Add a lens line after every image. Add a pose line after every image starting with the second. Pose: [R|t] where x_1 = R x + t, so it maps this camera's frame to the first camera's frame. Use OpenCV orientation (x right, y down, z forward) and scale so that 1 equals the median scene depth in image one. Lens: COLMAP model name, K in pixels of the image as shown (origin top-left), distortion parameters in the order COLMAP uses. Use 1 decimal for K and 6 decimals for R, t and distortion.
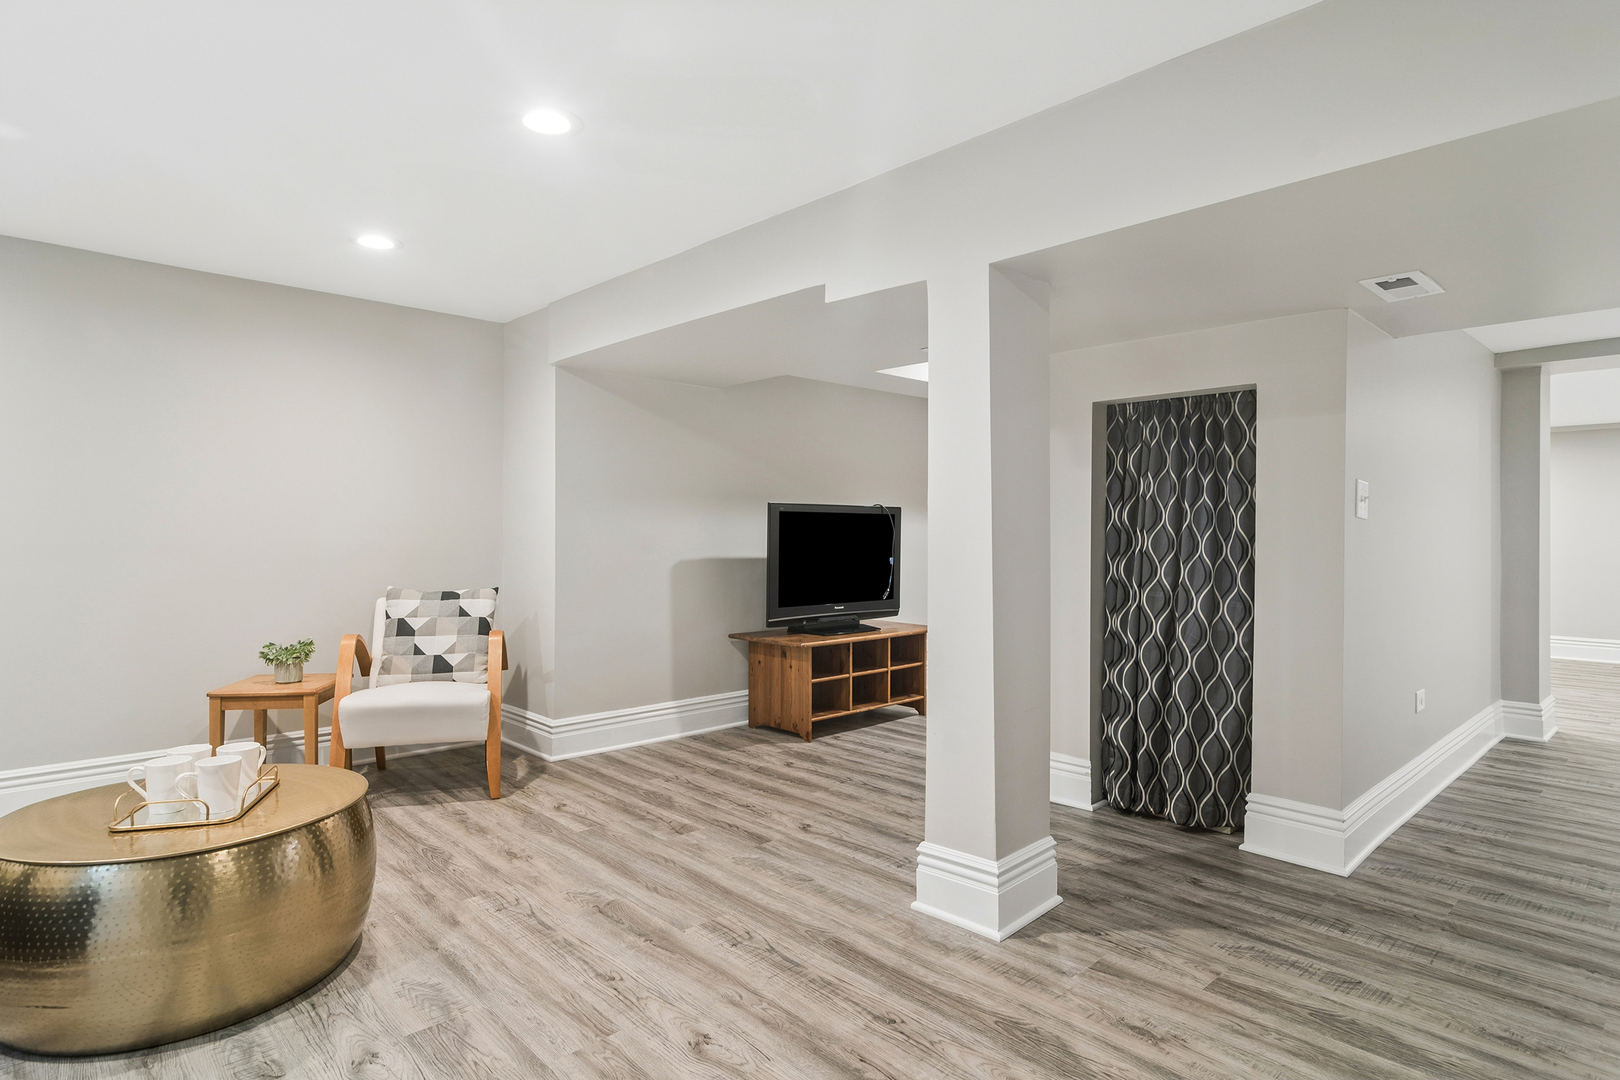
lens RADIAL K [[866.4, 0, 810.0], [0, 866.4, 540.0], [0, 0, 1]] dist [0.004934, 0.001148]
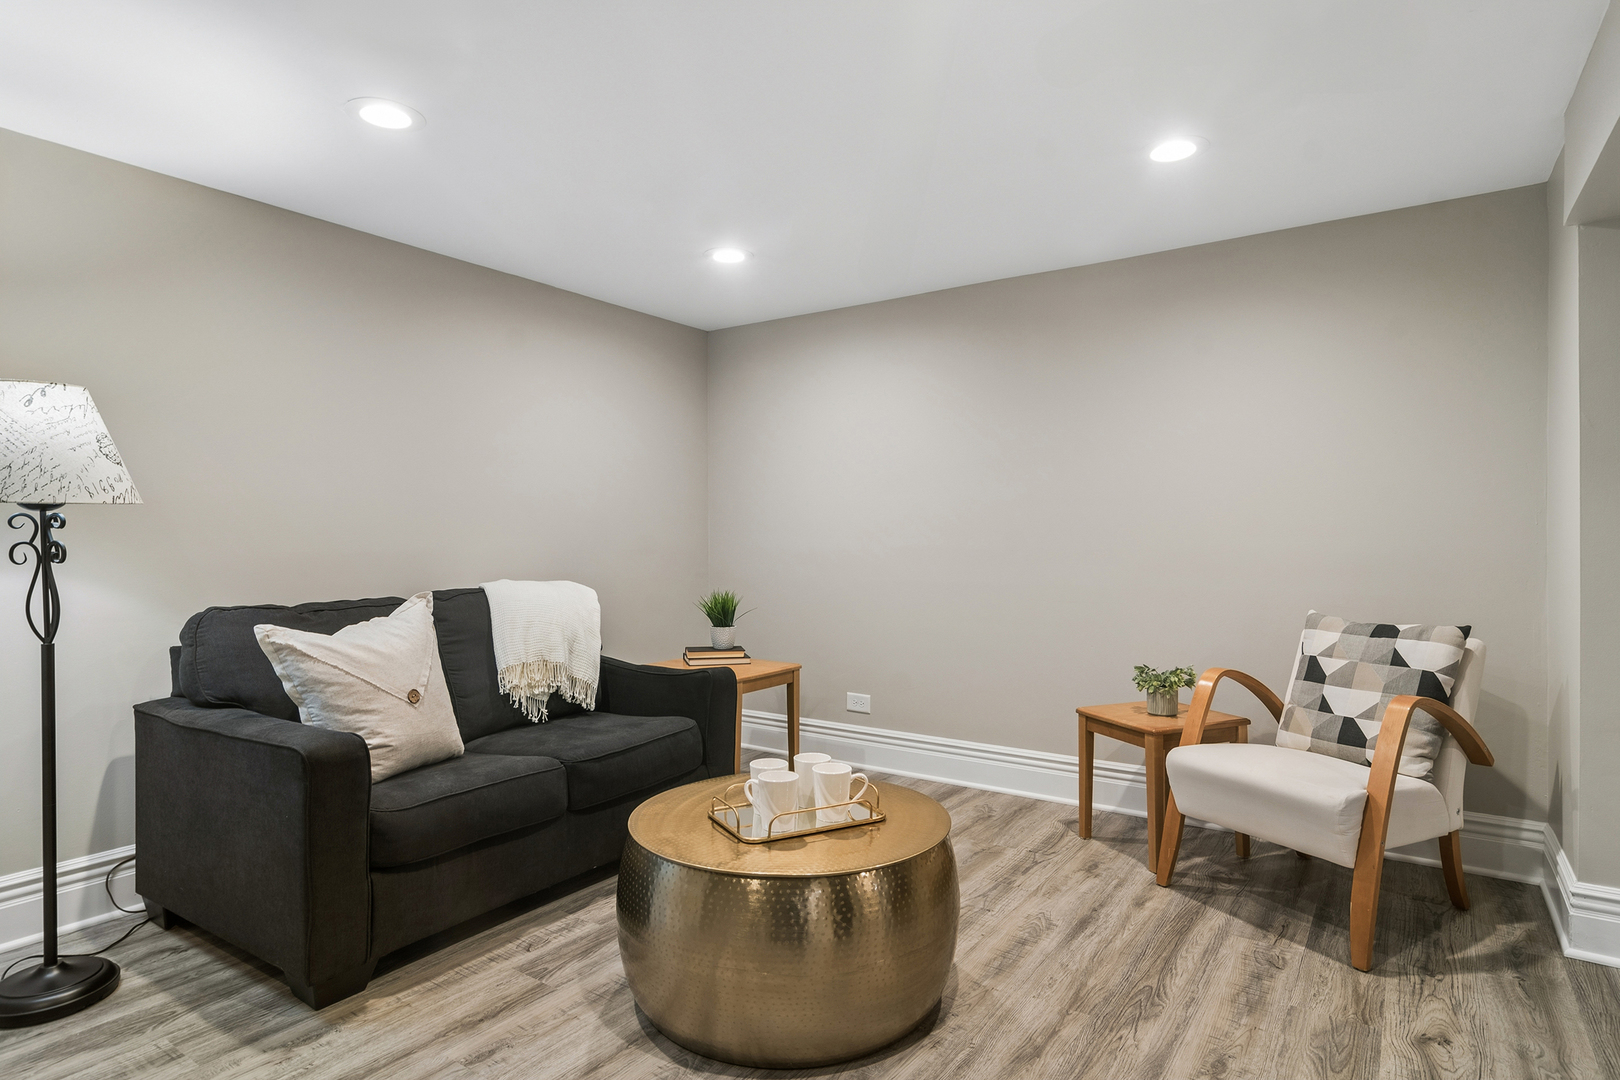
lens RADIAL K [[866.4, 0, 810.0], [0, 866.4, 540.0], [0, 0, 1]] dist [0.004934, 0.001148]
pose [[0.209169, -0.006047, -0.977861, 0.154116], [0.000638, 0.999982, -0.006048, -0.001870], [0.977879, 0.000641, 0.209169, 0.476029]]
